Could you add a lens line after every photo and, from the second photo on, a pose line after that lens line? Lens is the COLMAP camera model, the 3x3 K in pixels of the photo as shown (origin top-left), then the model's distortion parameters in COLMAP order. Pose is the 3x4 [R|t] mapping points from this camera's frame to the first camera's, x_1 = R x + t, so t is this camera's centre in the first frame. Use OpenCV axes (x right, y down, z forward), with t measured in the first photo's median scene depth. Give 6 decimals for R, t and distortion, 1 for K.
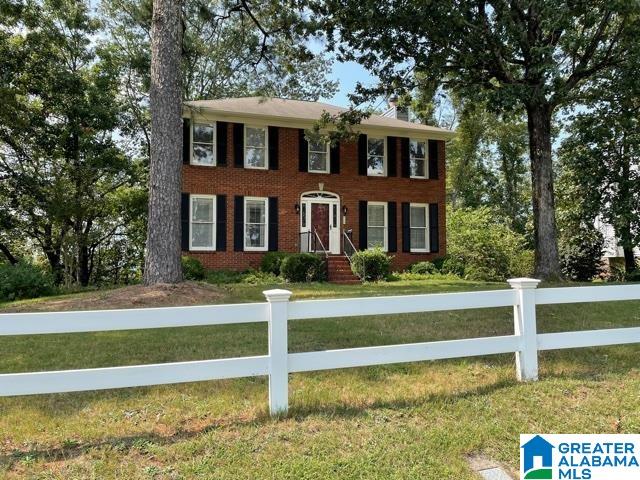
lens RADIAL K [[462.4, 0, 319.2], [0, 462.4, 205.6], [0, 0, 1]] dist [0.129639, -0.140155]
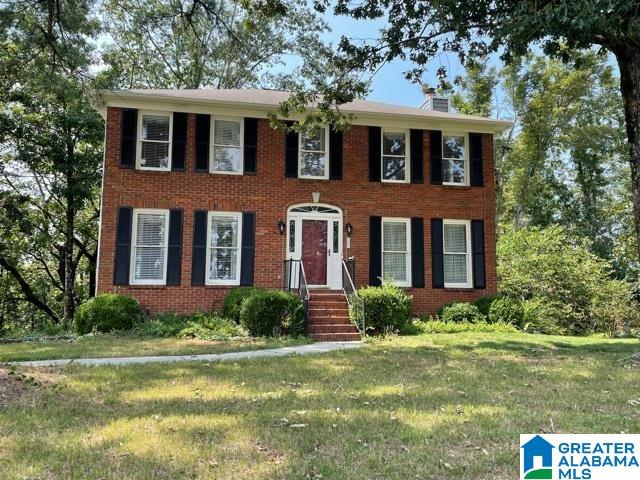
lens RADIAL K [[462.4, 0, 319.2], [0, 462.4, 205.6], [0, 0, 1]] dist [0.129639, -0.140155]
pose [[0.991698, -0.009434, -0.128242, 0.102253], [0.003974, 0.999077, -0.042762, 0.003738], [0.128527, 0.041897, 0.990821, 0.263979]]
